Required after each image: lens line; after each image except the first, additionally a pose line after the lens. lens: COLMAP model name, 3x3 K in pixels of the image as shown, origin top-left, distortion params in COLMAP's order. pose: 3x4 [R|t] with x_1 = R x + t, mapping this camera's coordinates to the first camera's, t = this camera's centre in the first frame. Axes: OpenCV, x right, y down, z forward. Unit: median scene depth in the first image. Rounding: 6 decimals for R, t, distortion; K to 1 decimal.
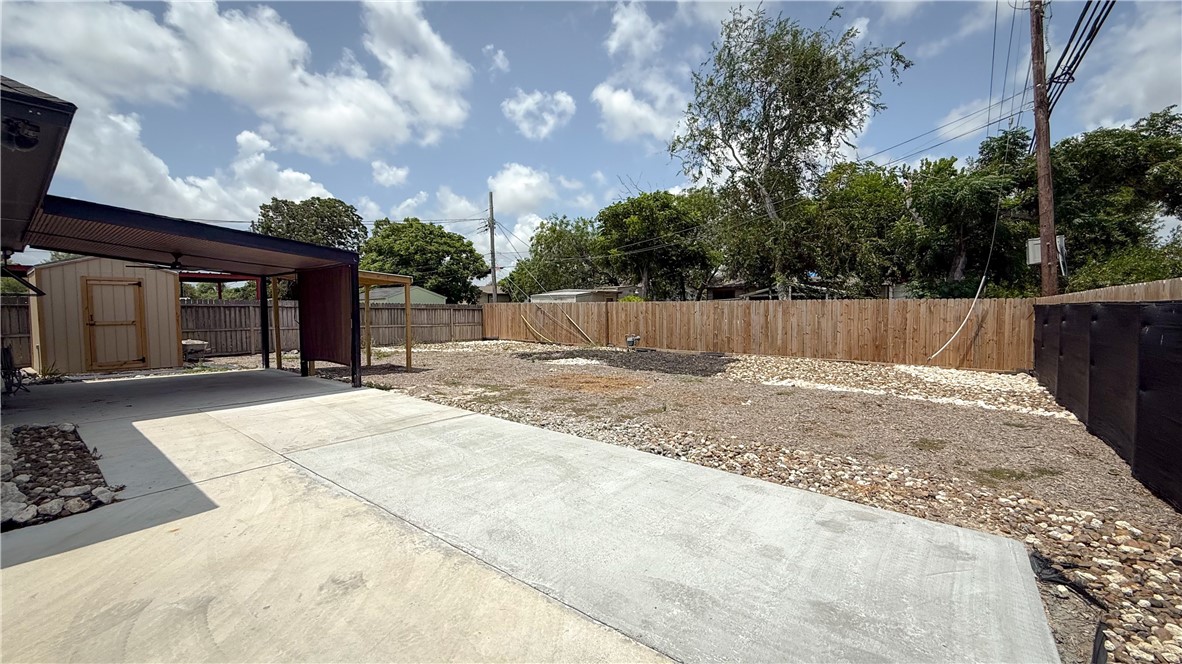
lens RADIAL K [[472.3, 0, 582.0], [0, 472.3, 371.0], [0, 0, 1]] dist [0.000397, -0.000222]
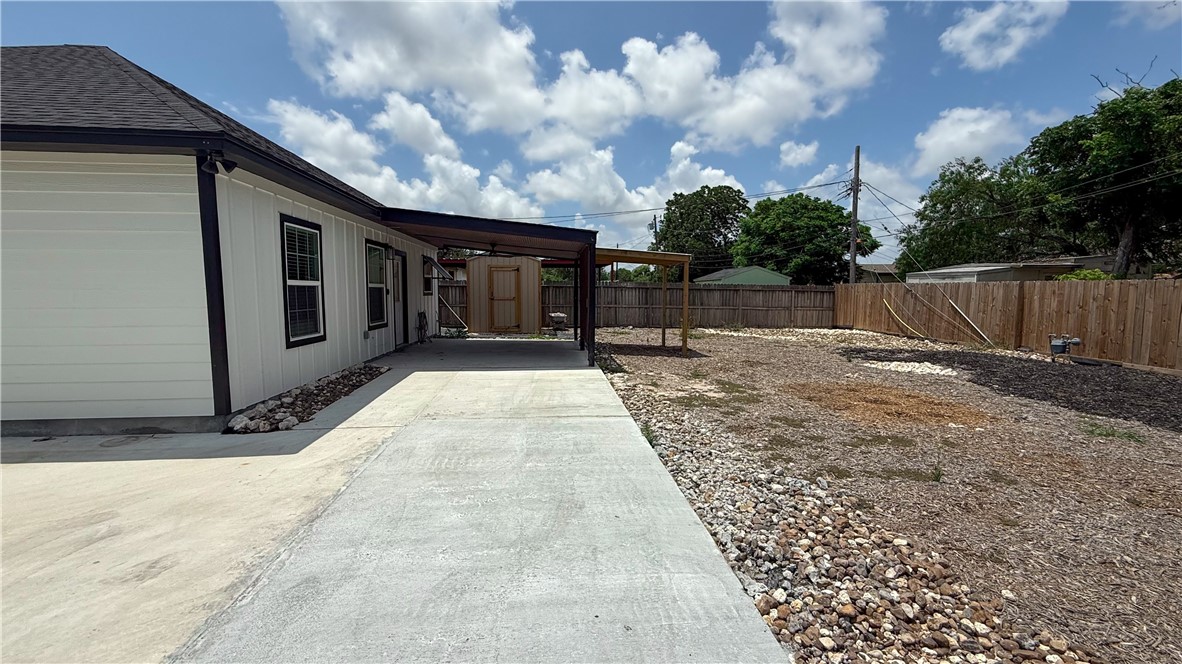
lens RADIAL K [[472.3, 0, 586.9], [0, 472.3, 334.6], [0, 0, 1]] dist [0.000397, -0.000222]
pose [[0.691195, 0.074318, -0.718837, 0.119174], [-0.101284, 0.994843, 0.005464, -0.018680], [0.715535, 0.069030, 0.695158, 0.145973]]
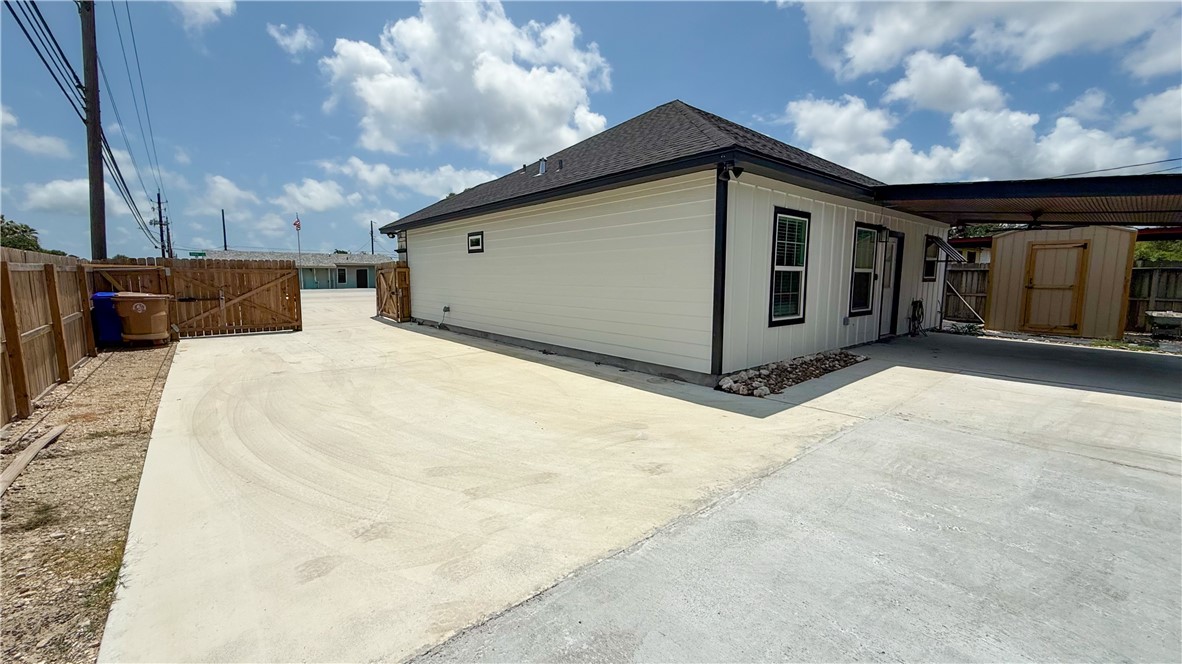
lens RADIAL K [[472.3, 0, 587.7], [0, 472.3, 333.3], [0, 0, 1]] dist [0.000397, -0.000222]
pose [[-0.196172, 0.123632, -0.972744, 0.129057], [-0.129956, 0.979991, 0.150761, -0.018487], [0.971920, 0.155989, -0.176180, 0.153853]]
